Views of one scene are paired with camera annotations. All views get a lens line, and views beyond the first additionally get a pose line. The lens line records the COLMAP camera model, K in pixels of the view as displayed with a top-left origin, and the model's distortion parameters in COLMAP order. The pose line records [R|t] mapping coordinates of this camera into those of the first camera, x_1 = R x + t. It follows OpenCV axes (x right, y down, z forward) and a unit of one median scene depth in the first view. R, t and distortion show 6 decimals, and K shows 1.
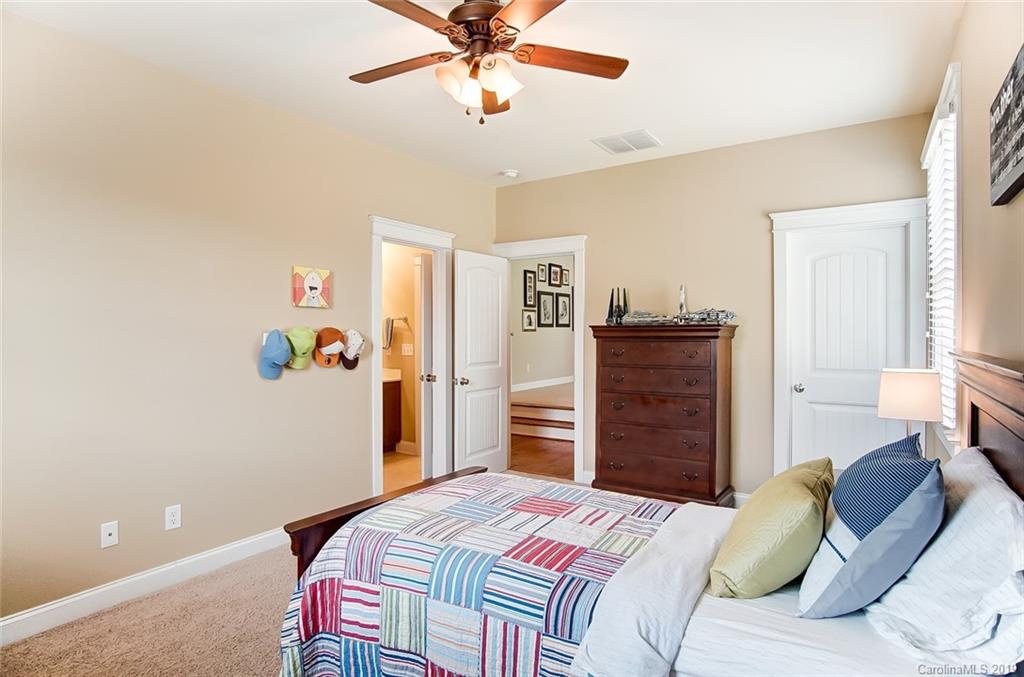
lens RADIAL K [[563.0, 0, 514.3], [0, 563.0, 335.1], [0, 0, 1]] dist [-0.022455, -0.000821]
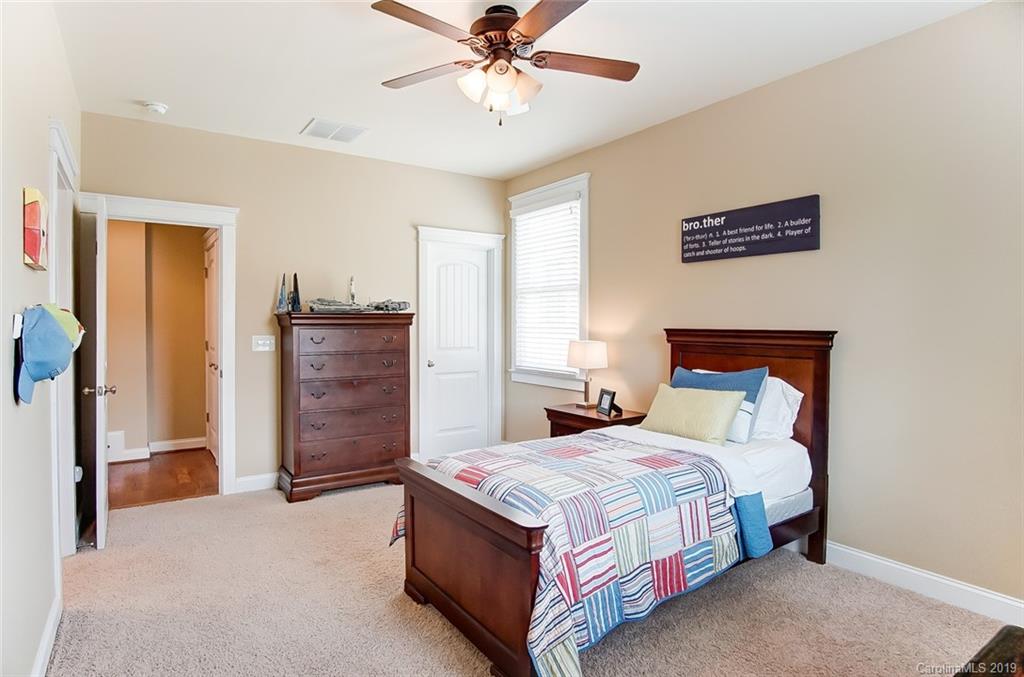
lens RADIAL K [[563.0, 0, 512.2], [0, 563.0, 330.8], [0, 0, 1]] dist [-0.022455, -0.000821]
pose [[0.359347, -0.010270, 0.933147, -1.227210], [0.006290, 0.999943, 0.008583, 0.015855], [-0.933183, 0.002785, 0.359391, 0.674867]]
